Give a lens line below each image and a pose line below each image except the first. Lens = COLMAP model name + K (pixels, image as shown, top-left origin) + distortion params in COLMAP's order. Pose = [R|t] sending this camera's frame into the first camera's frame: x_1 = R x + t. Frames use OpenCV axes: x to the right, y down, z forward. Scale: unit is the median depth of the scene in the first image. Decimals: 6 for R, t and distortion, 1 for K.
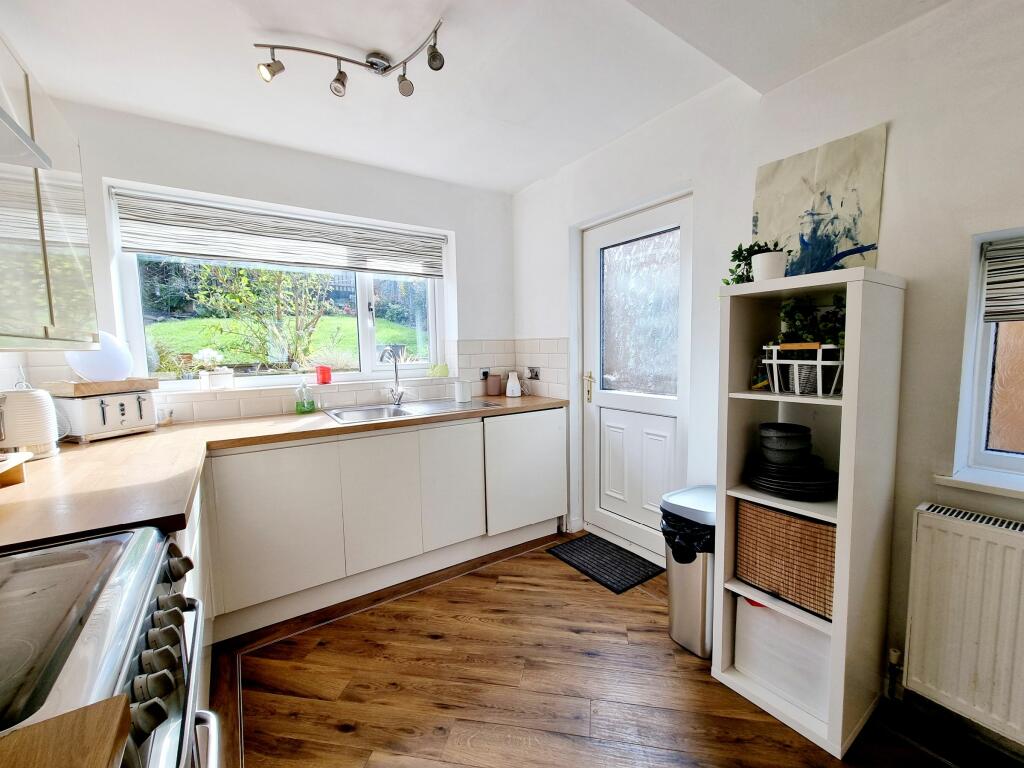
lens RADIAL K [[422.0, 0, 518.0], [0, 422.0, 386.2], [0, 0, 1]] dist [-0.001408, 0.000323]
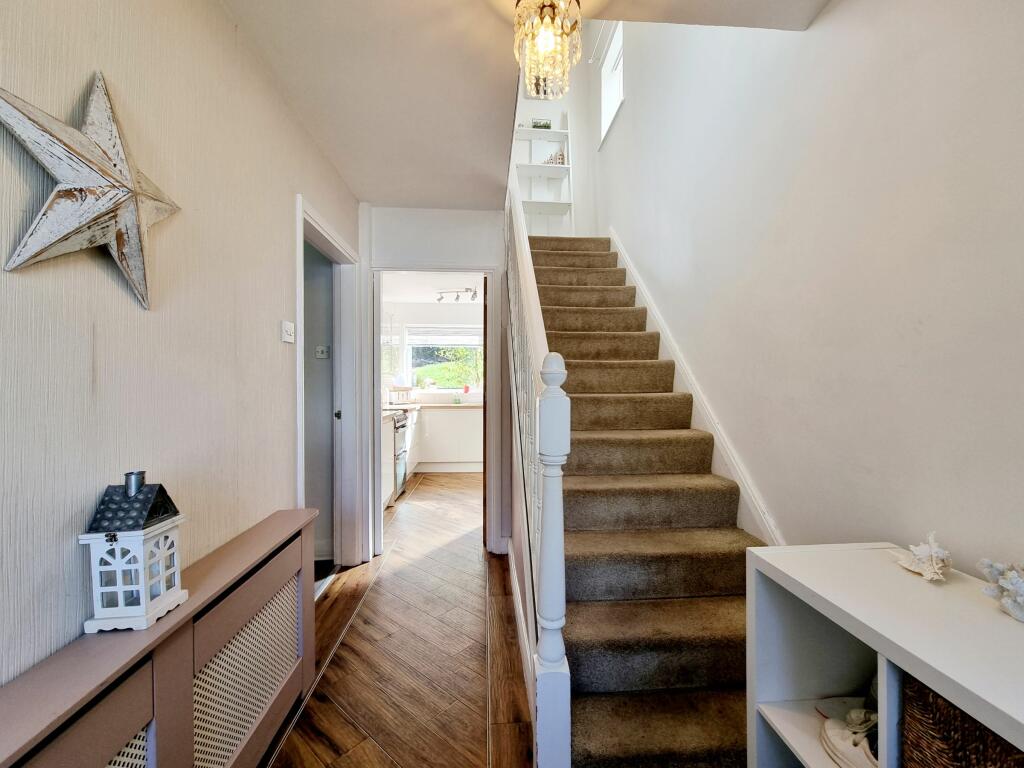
lens RADIAL K [[422.0, 0, 518.0], [0, 422.0, 386.2], [0, 0, 1]] dist [-0.001408, 0.000323]
pose [[0.870089, 0.014957, -0.492668, 1.355688], [-0.056361, 0.996002, -0.069300, 0.147042], [0.489662, 0.088064, 0.867454, -1.319020]]
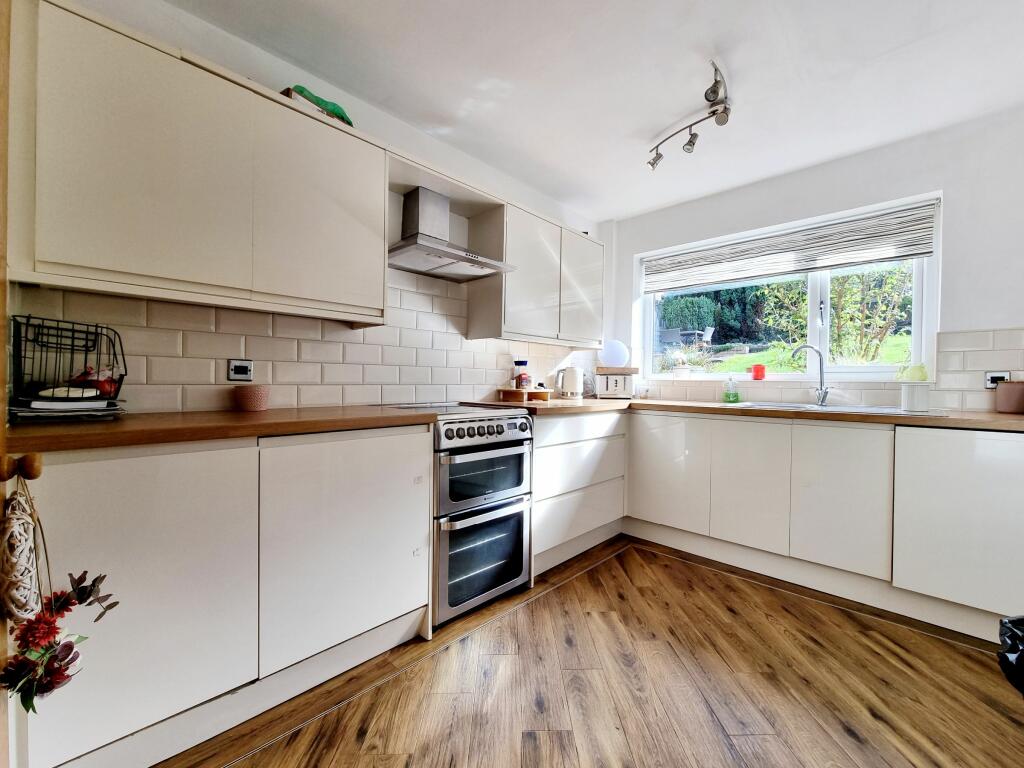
lens RADIAL K [[422.0, 0, 518.0], [0, 422.0, 386.2], [0, 0, 1]] dist [-0.001408, 0.000323]
pose [[0.211422, 0.033729, -0.976813, 0.662120], [-0.106267, 0.994273, 0.011332, 0.084688], [0.971601, 0.101407, 0.213795, 0.201403]]
